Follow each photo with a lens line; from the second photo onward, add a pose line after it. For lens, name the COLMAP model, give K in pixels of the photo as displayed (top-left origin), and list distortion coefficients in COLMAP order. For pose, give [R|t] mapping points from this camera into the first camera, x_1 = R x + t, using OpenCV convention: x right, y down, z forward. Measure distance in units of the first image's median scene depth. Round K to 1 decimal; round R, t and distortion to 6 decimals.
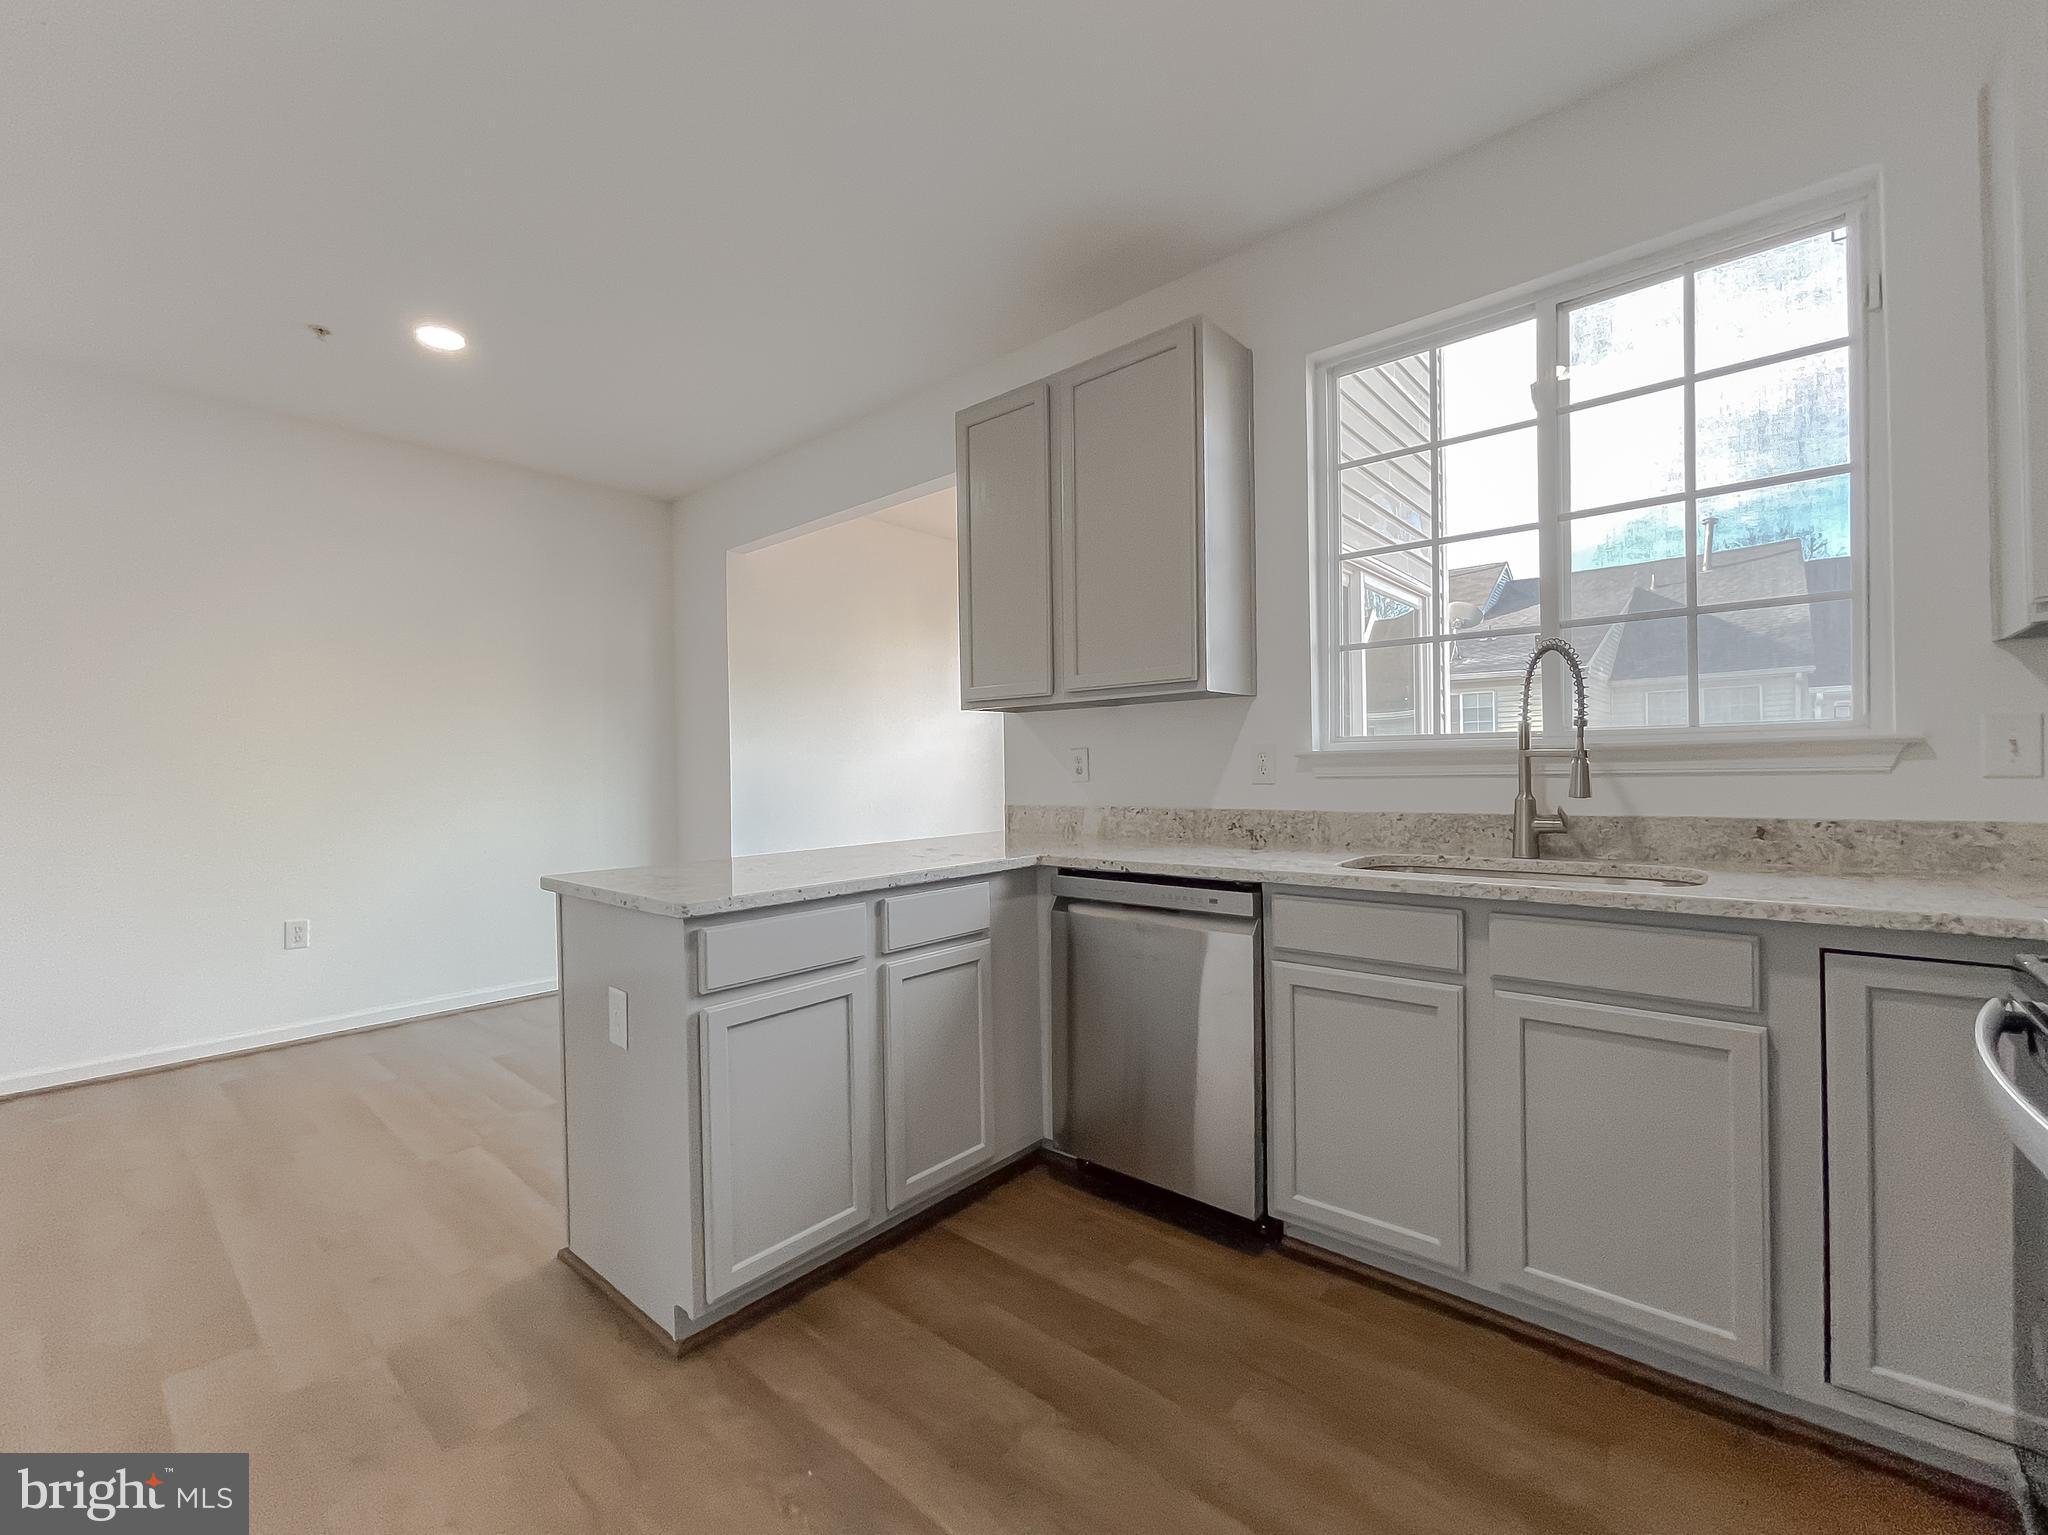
lens RADIAL K [[845.1, 0, 1016.9], [0, 845.1, 774.0], [0, 0, 1]] dist [-0.008287, 0.000023]
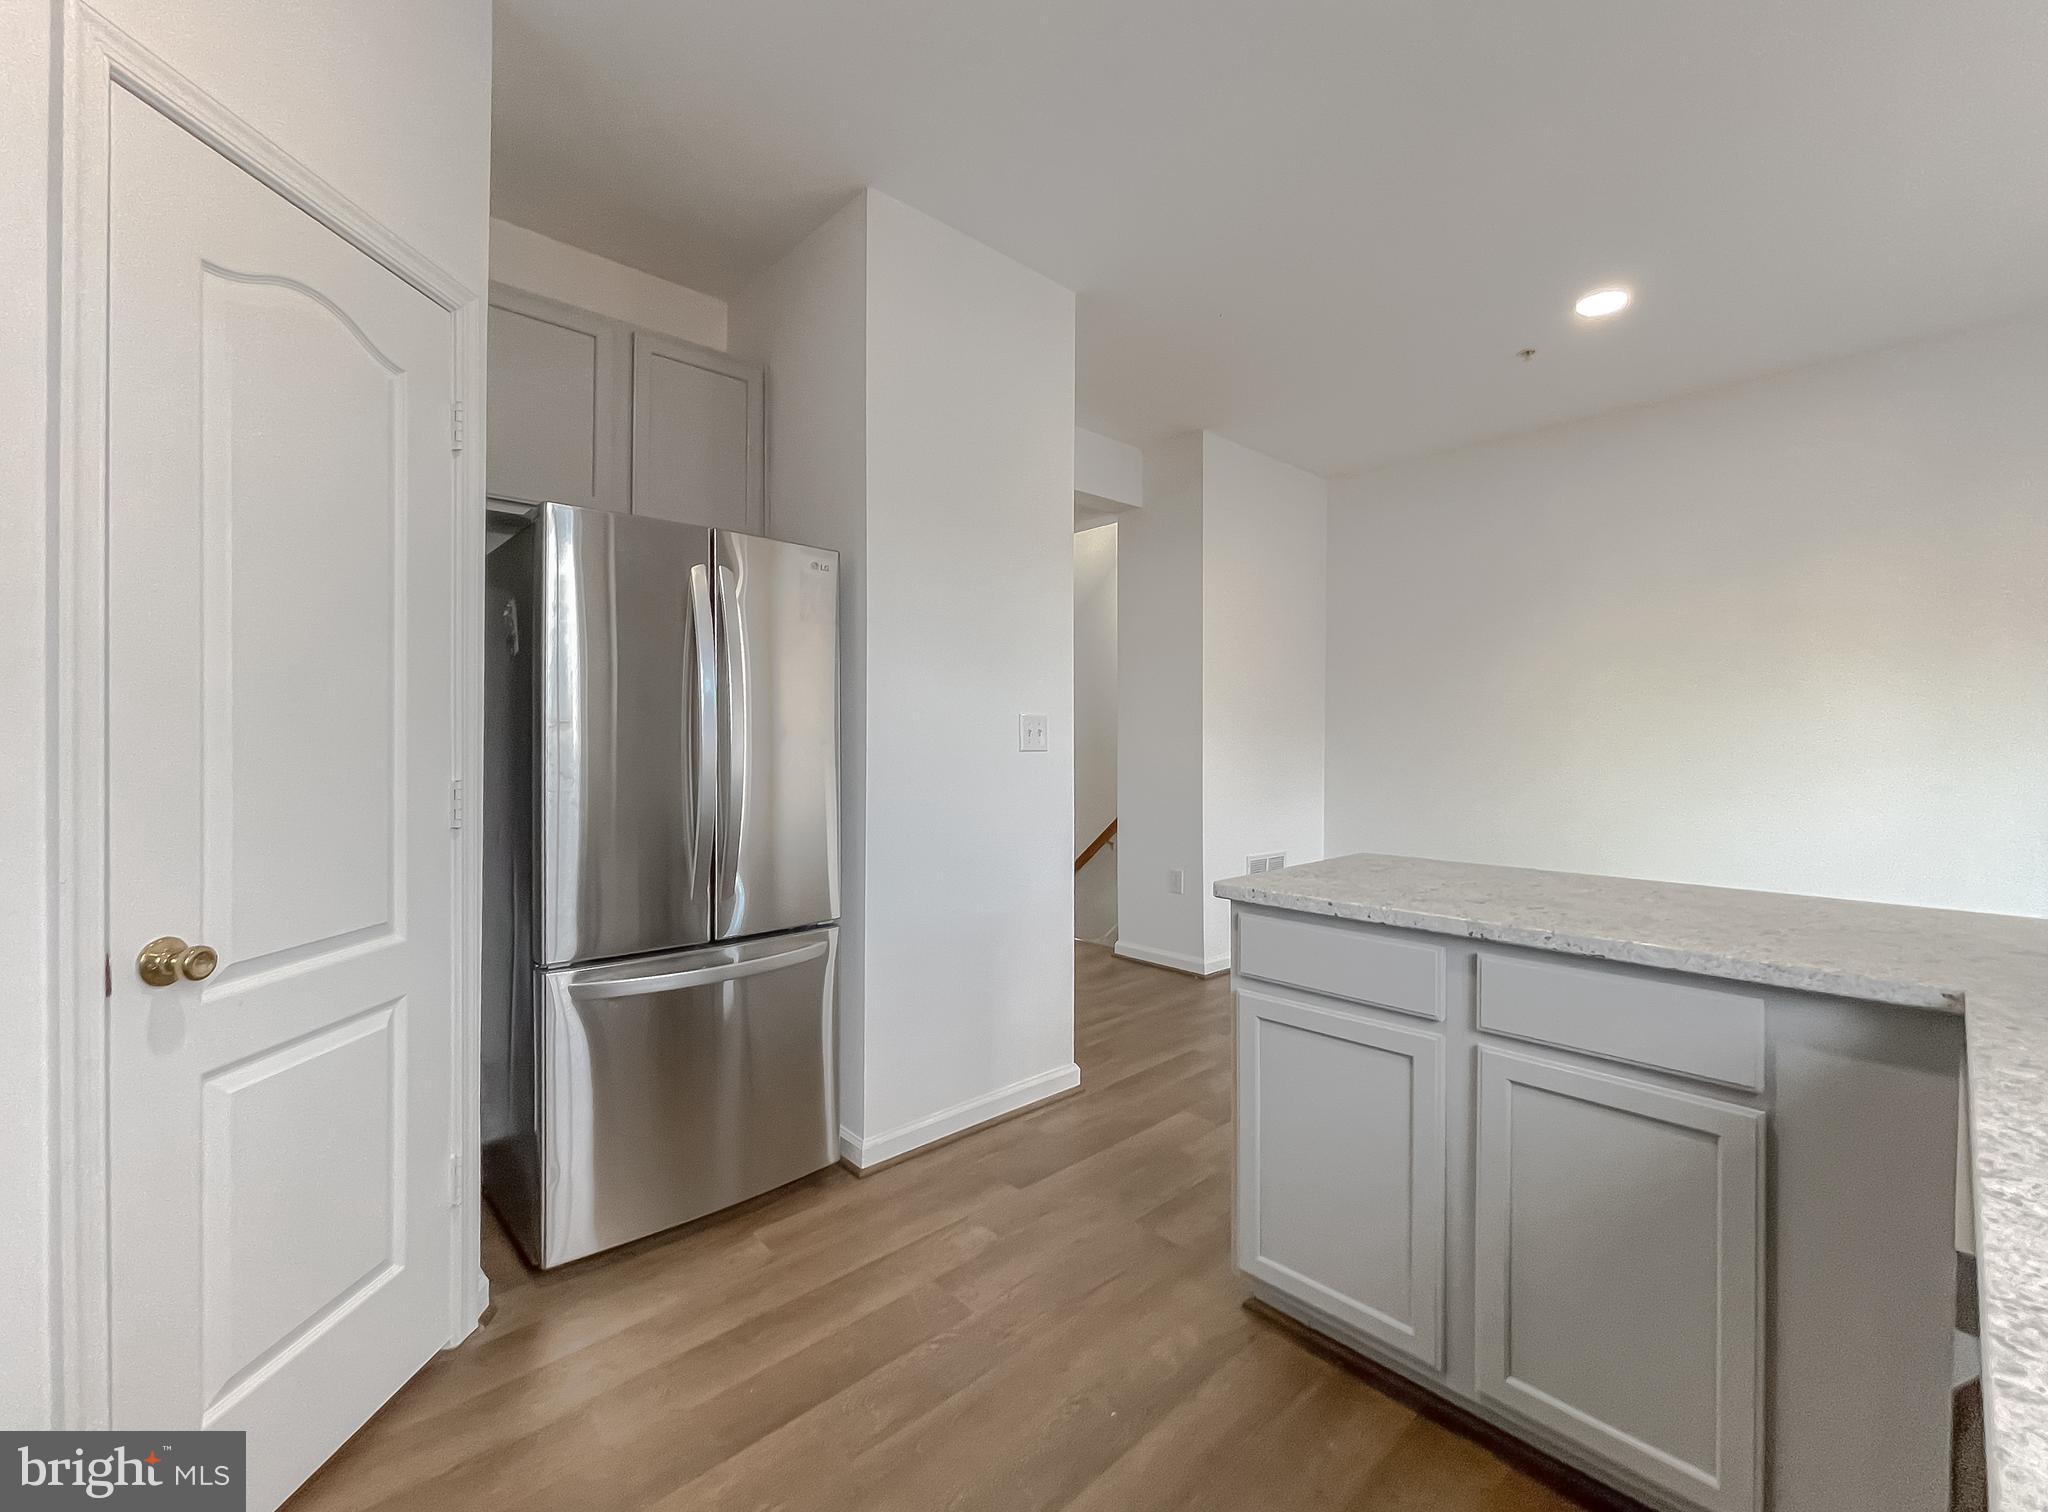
lens RADIAL K [[856.3, 0, 1026.3], [0, 856.3, 738.0], [0, 0, 1]] dist [-0.000007, 0.000146]
pose [[-0.096579, 0.010119, -0.995274, 0.596837], [-0.001639, 0.999945, 0.010326, -0.041134], [0.995324, 0.002629, -0.096557, 0.685156]]
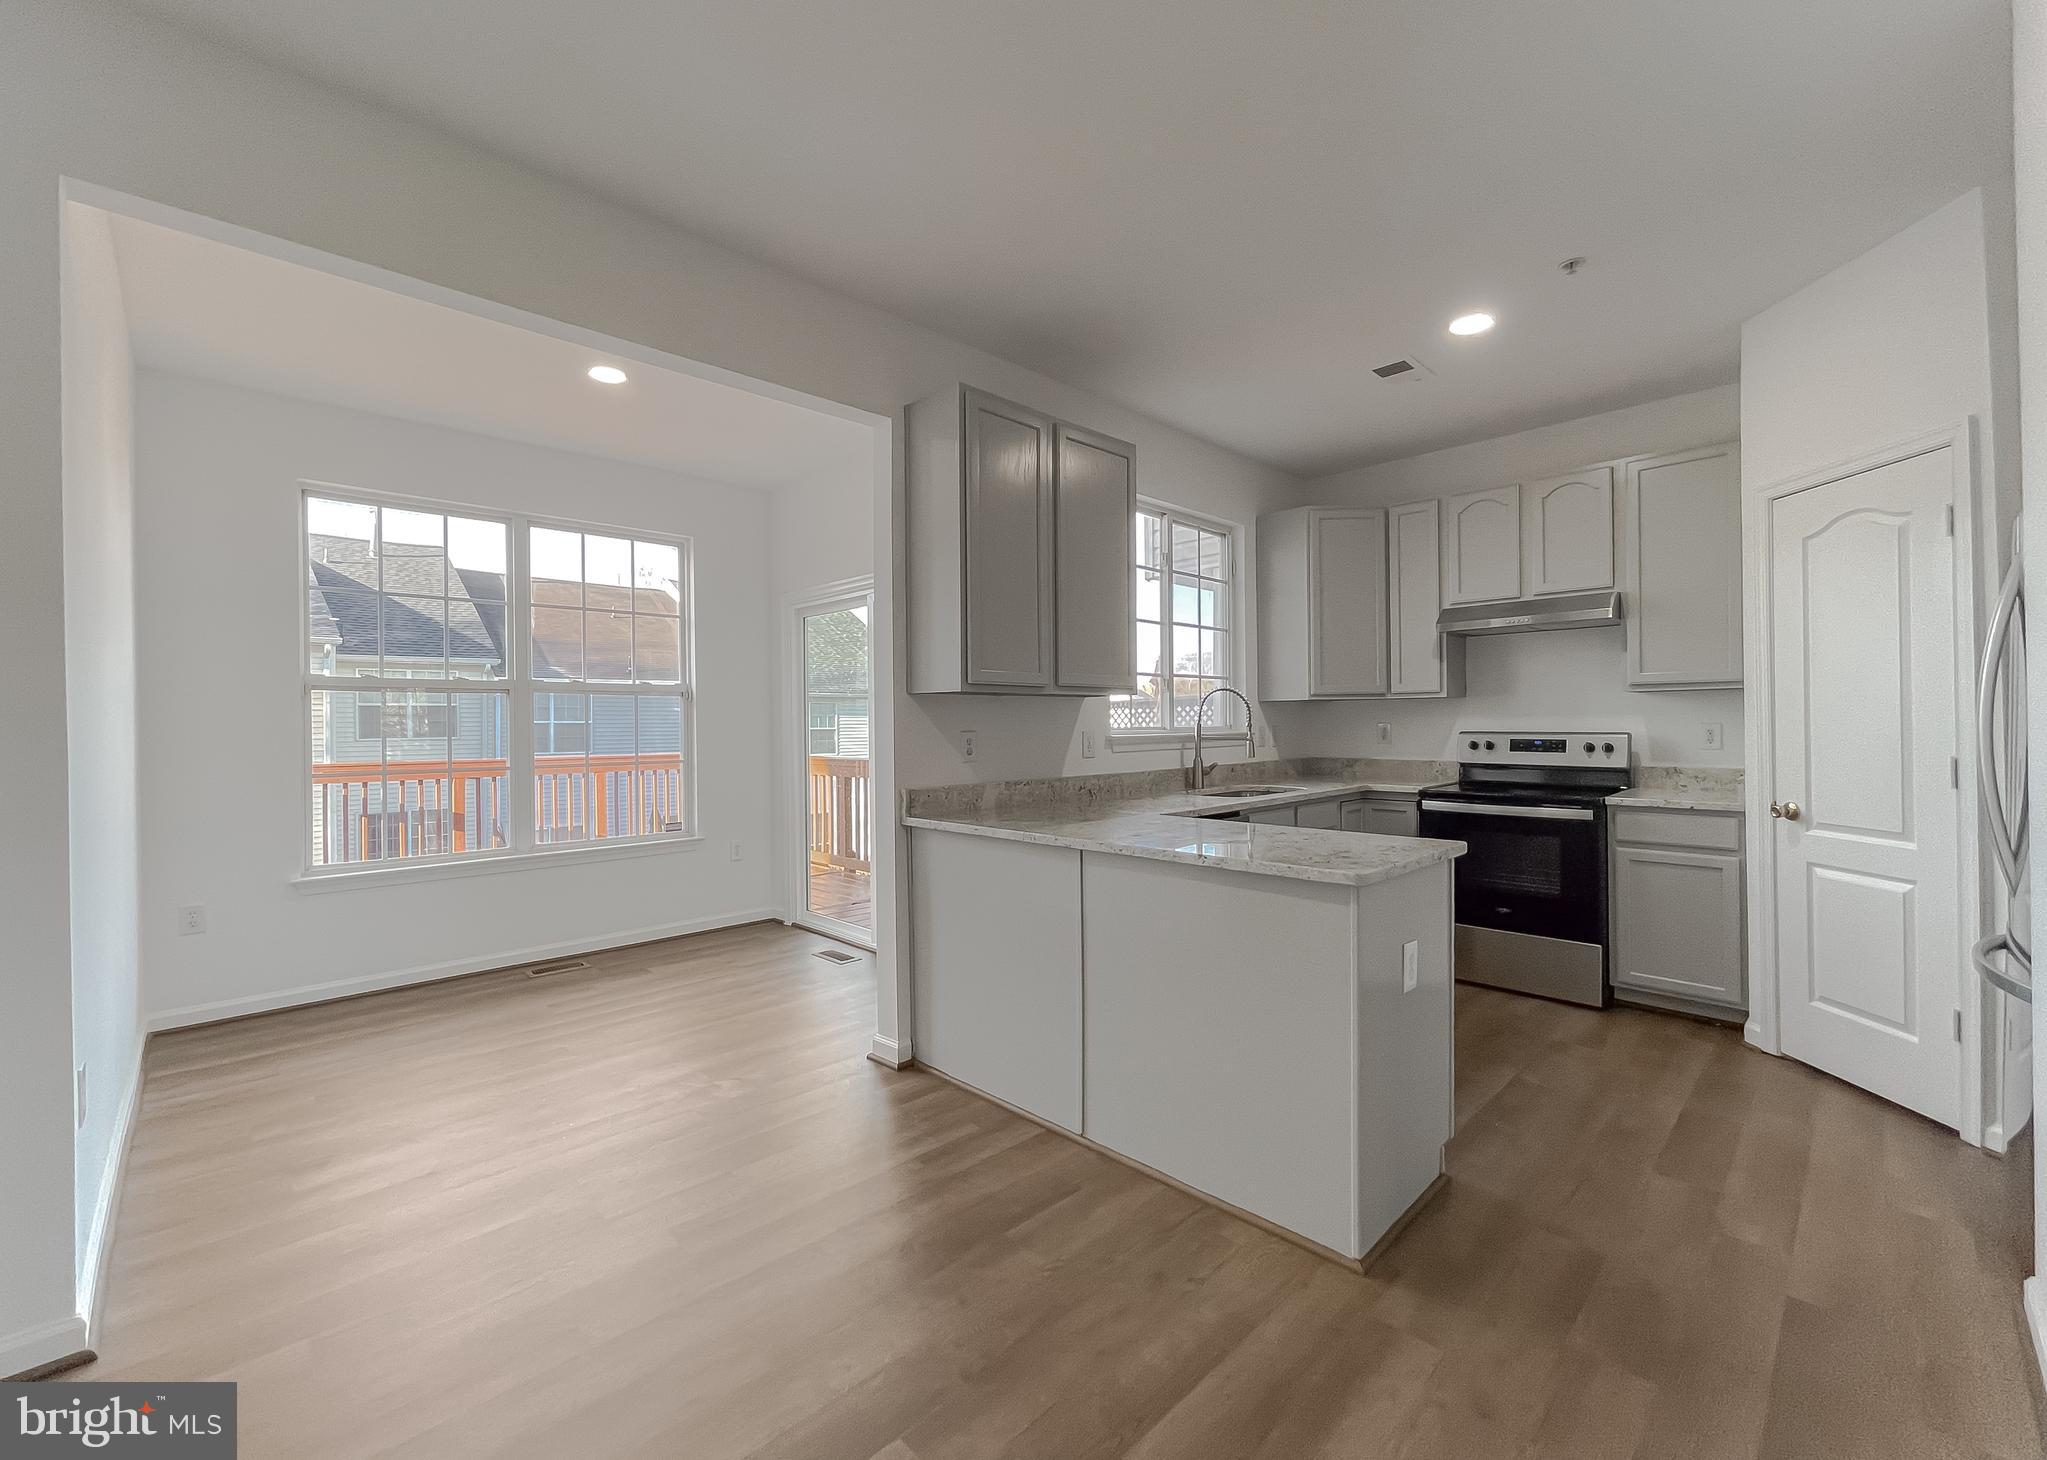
lens RADIAL K [[844.8, 0, 1009.0], [0, 844.8, 722.4], [0, 0, 1]] dist [-0.001240, -0.000082]
pose [[0.083695, 0.014756, 0.996382, -1.556893], [0.011483, 0.999810, -0.015771, -0.036921], [-0.996425, 0.012761, 0.083509, 1.333192]]
